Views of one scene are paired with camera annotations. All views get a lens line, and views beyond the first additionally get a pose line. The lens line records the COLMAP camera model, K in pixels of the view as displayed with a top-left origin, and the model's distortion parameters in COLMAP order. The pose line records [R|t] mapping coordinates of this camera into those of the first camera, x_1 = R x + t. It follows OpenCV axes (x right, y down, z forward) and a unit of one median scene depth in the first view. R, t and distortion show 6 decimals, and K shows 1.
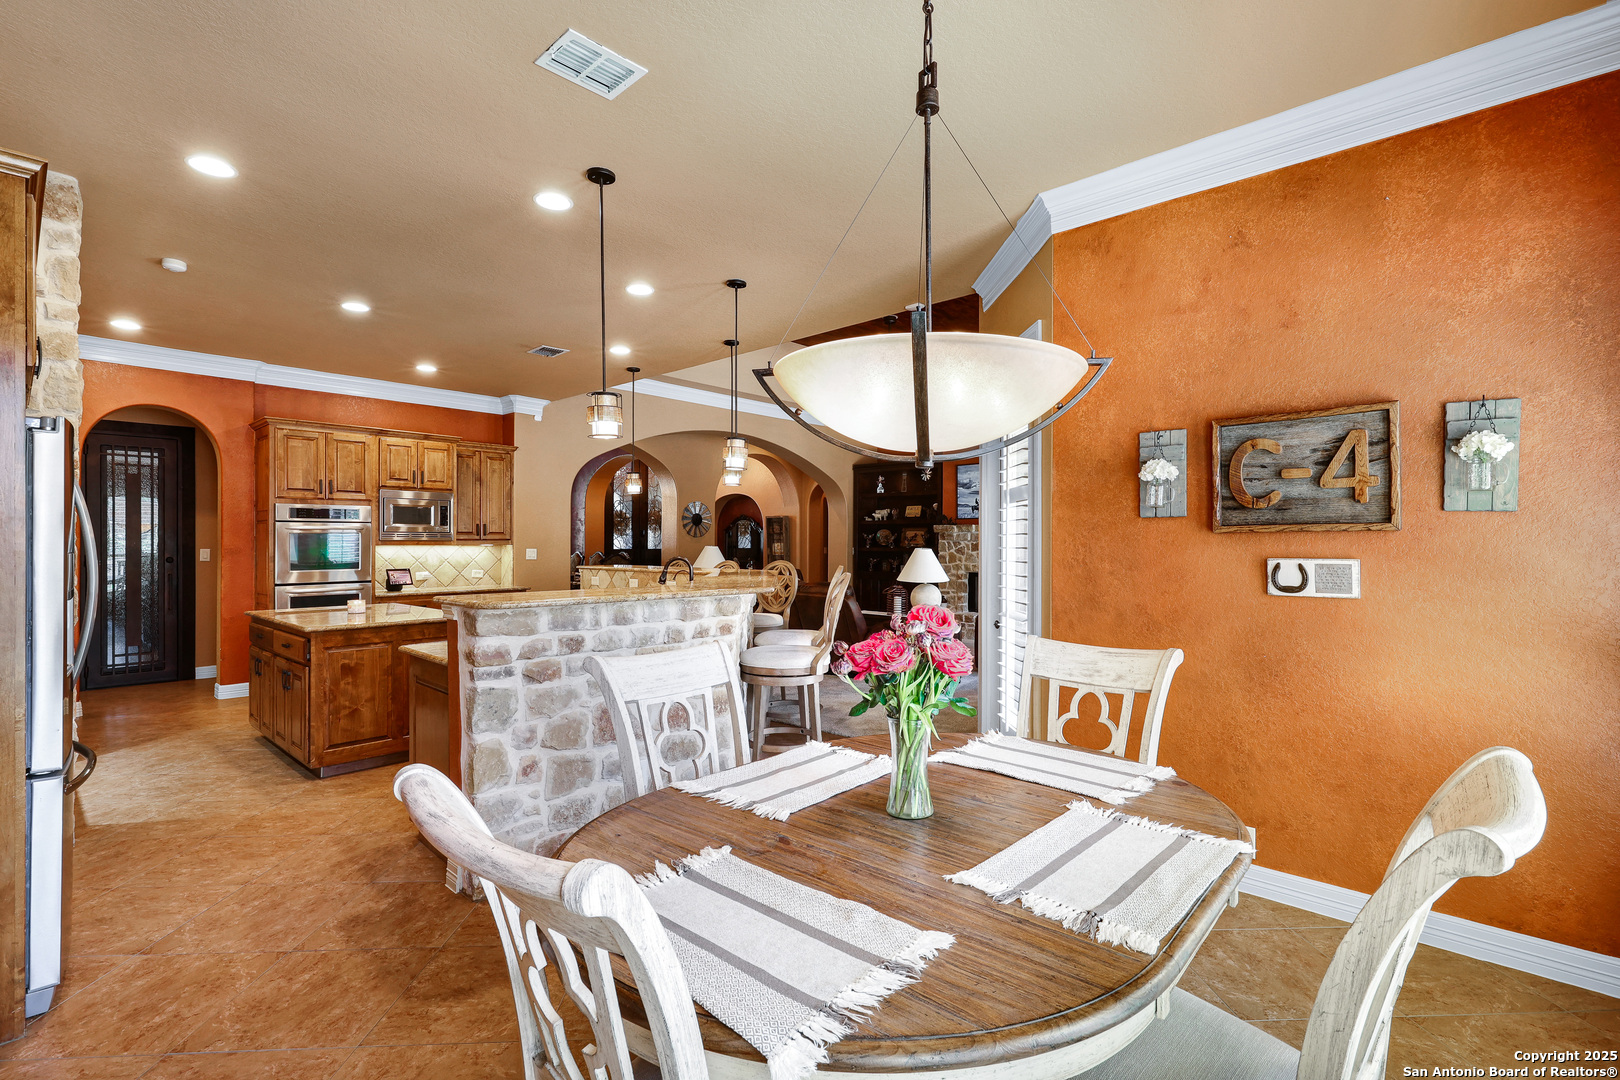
lens RADIAL K [[744.3, 0, 821.4], [0, 744.3, 541.5], [0, 0, 1]] dist [0.000716, 0.001118]
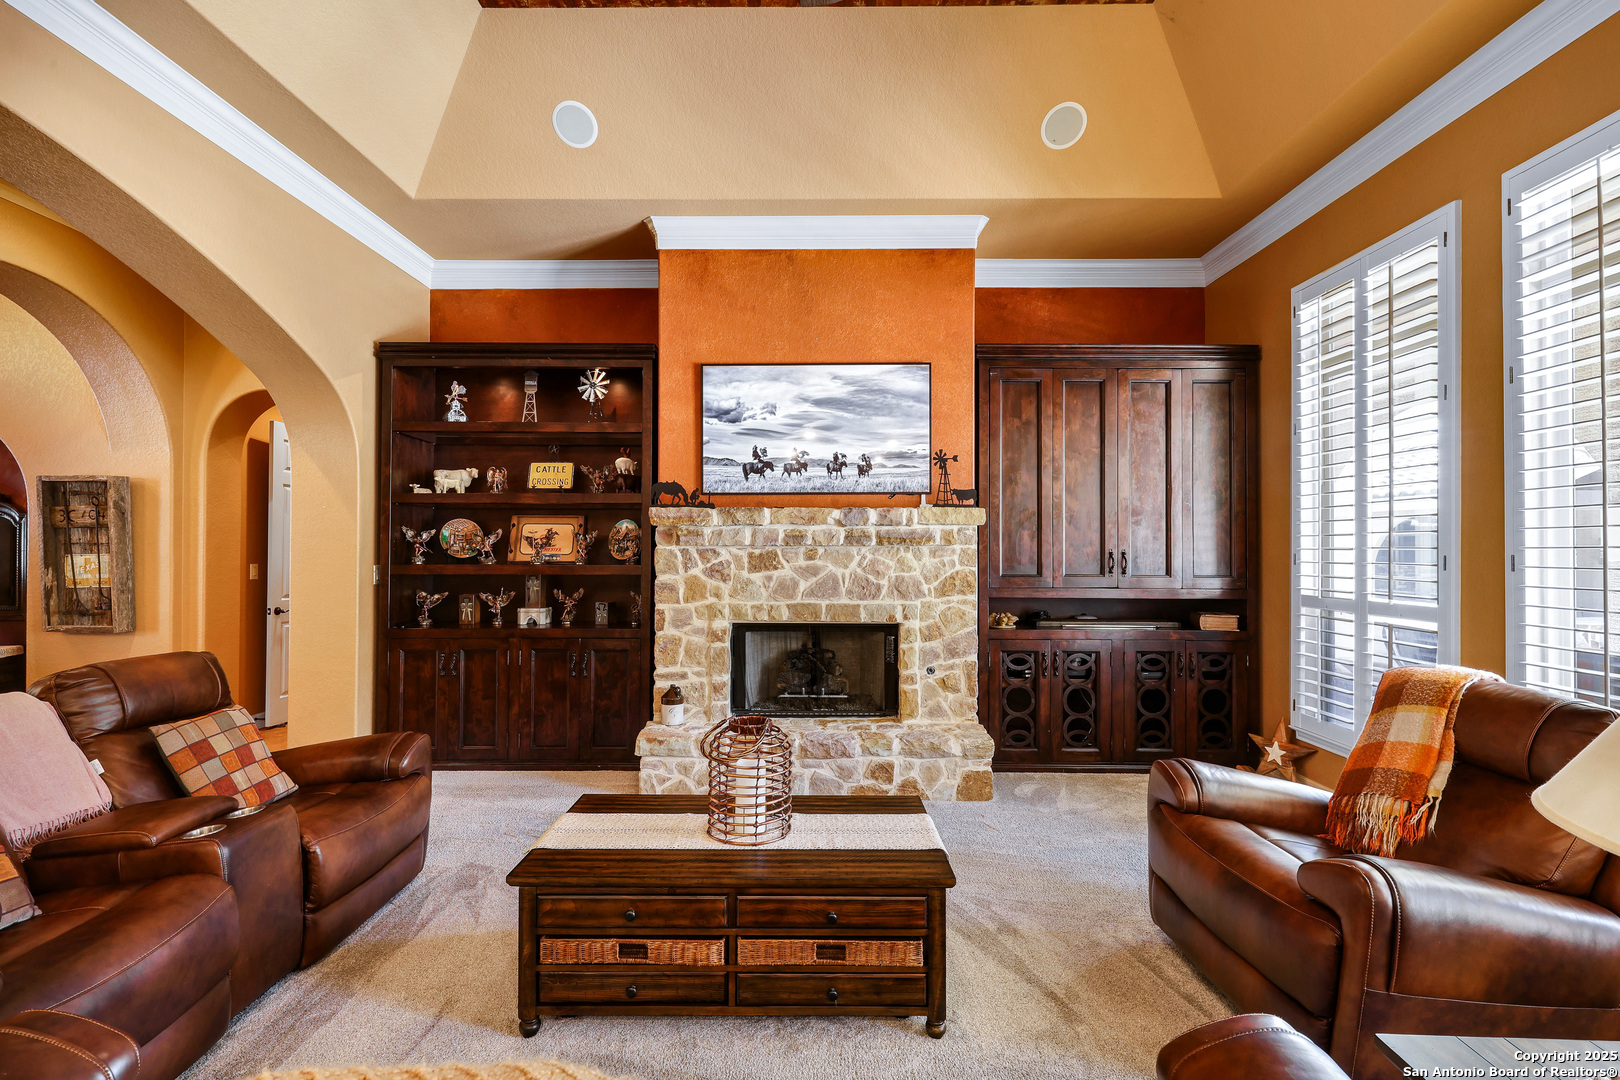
lens RADIAL K [[744.3, 0, 821.4], [0, 744.3, 541.5], [0, 0, 1]] dist [0.000716, 0.001118]
pose [[0.745540, 0.004058, 0.666449, -0.039298], [0.001280, 0.999971, -0.007522, -0.000655], [-0.666460, 0.006461, 0.745513, 0.576851]]
